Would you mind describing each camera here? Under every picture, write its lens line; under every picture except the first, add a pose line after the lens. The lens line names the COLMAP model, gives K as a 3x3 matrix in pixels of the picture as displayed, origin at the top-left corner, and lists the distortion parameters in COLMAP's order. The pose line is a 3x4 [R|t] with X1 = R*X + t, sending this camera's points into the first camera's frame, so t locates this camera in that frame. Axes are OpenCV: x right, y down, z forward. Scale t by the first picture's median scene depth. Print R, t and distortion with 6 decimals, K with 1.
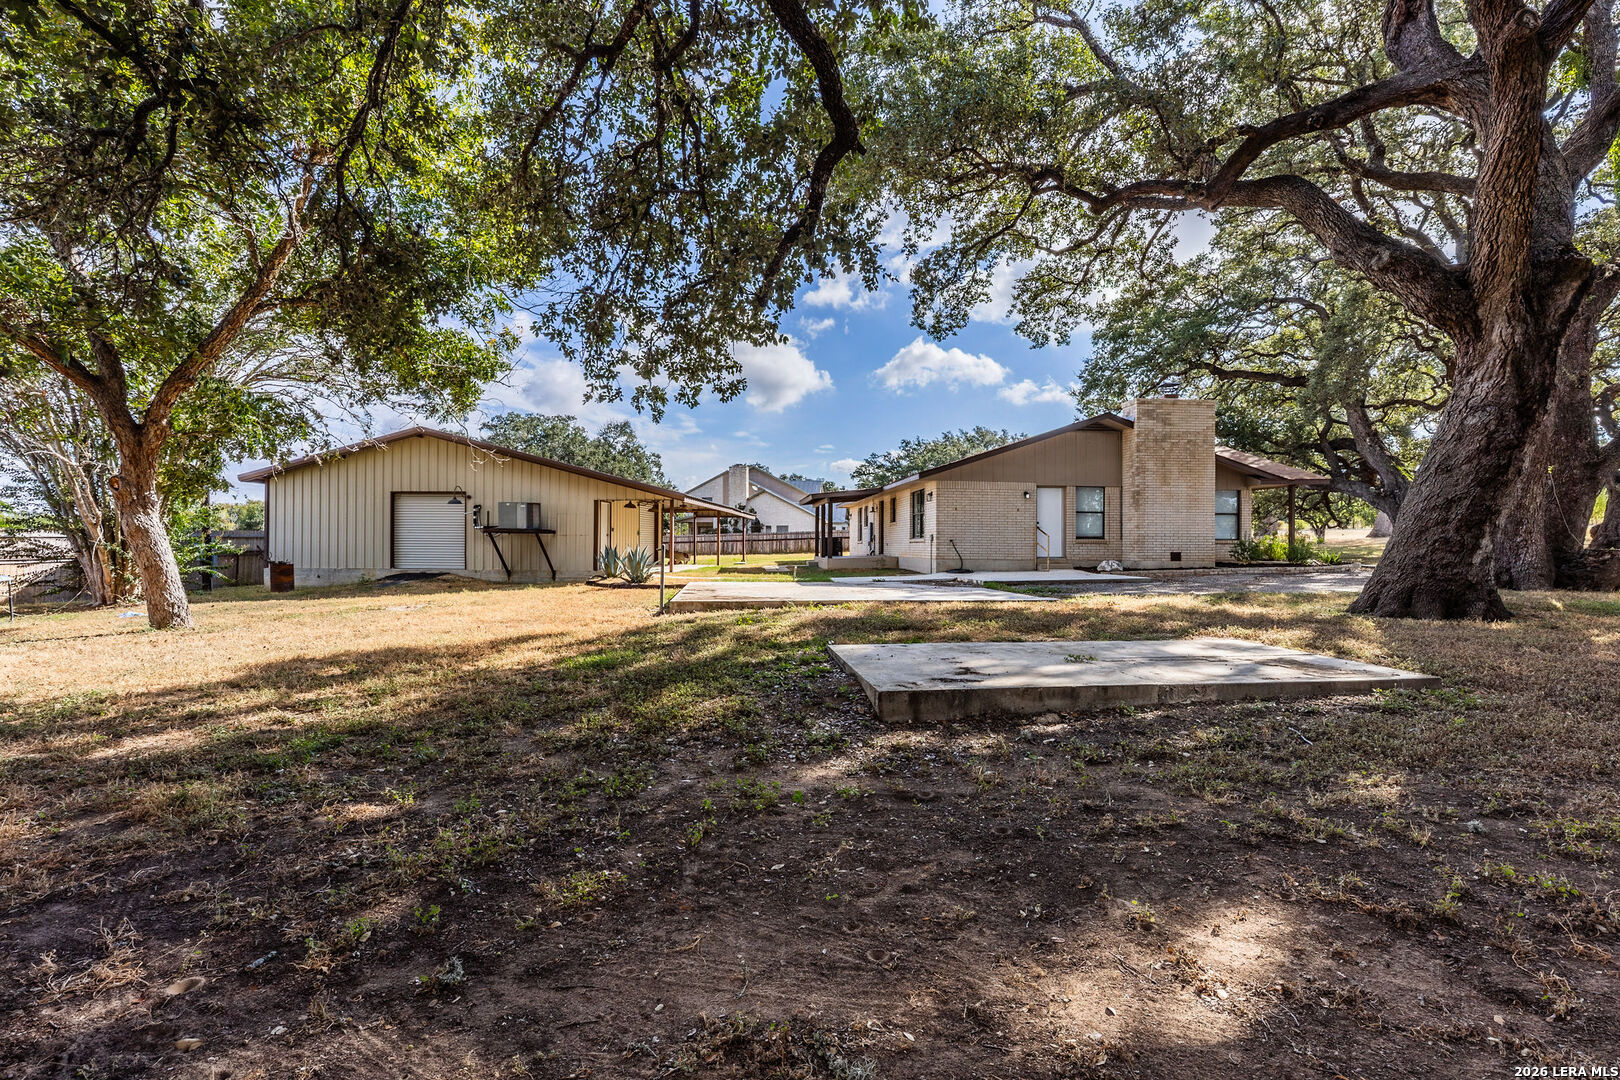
lens RADIAL K [[725.0, 0, 810.0], [0, 725.0, 540.0], [0, 0, 1]] dist [0.000366, -0.000131]
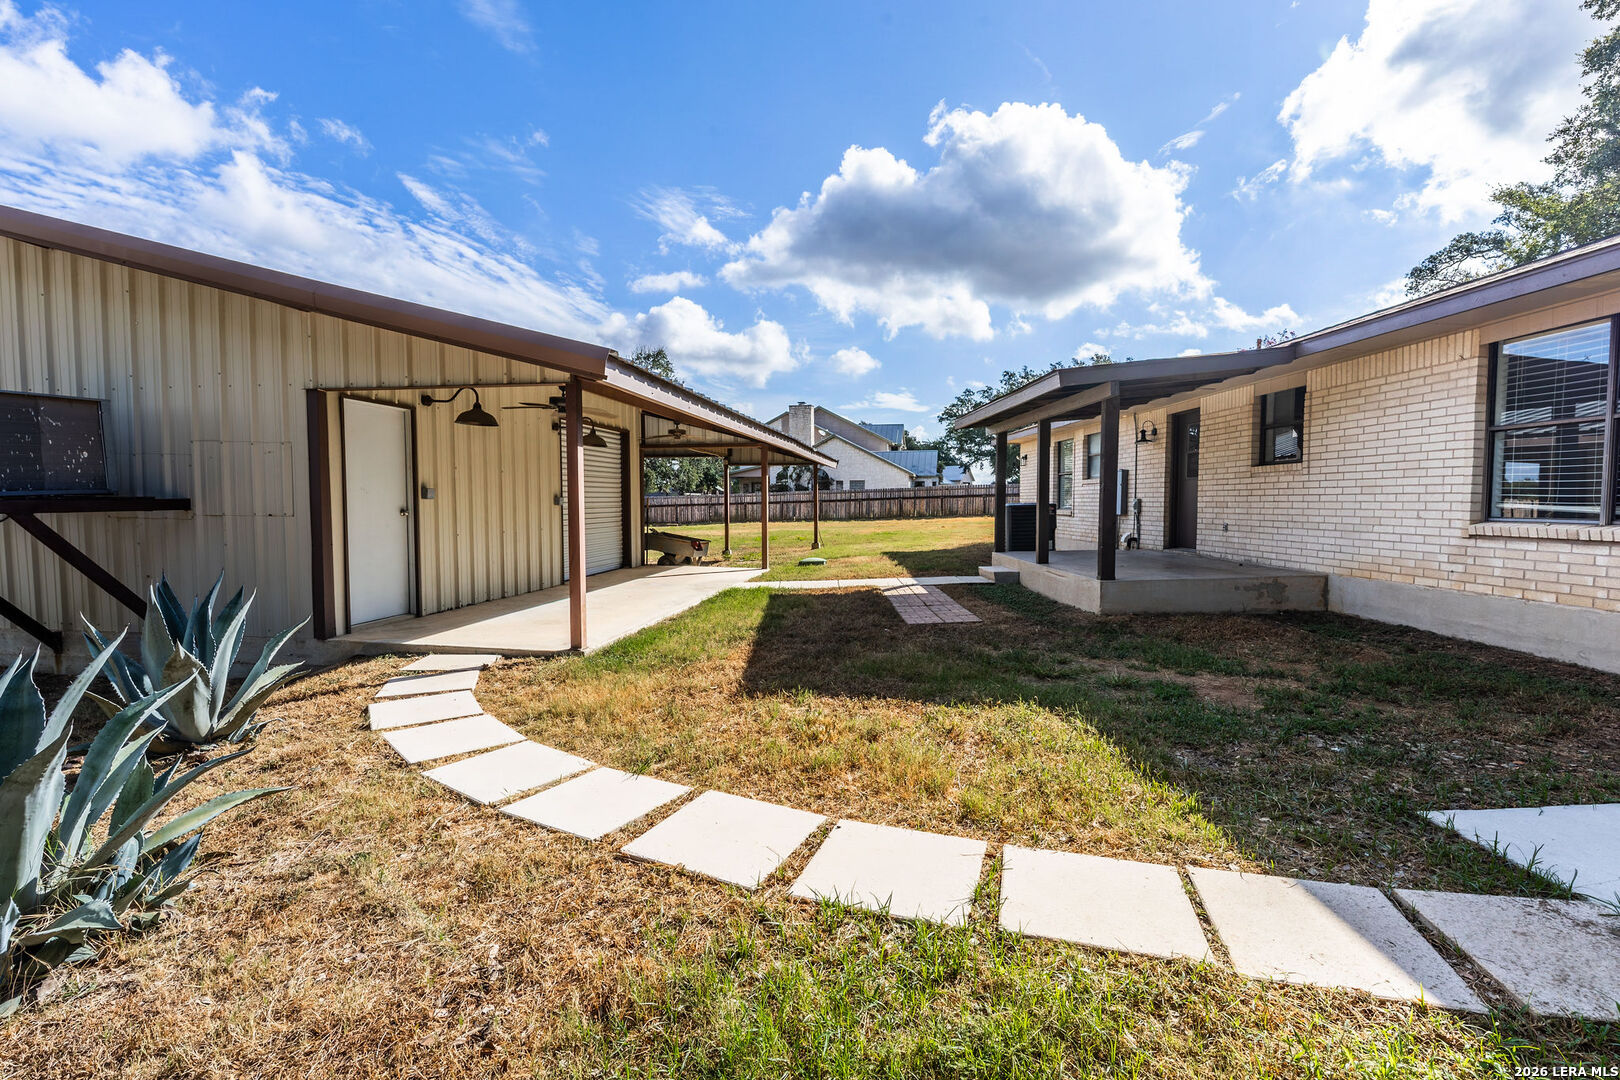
lens RADIAL K [[725.0, 0, 810.0], [0, 725.0, 540.0], [0, 0, 1]] dist [0.000366, -0.000131]
pose [[0.996310, -0.003445, -0.085761, -0.027656], [0.008636, 0.998147, 0.060232, -0.004219], [0.085394, -0.060750, 0.994493, 0.266787]]
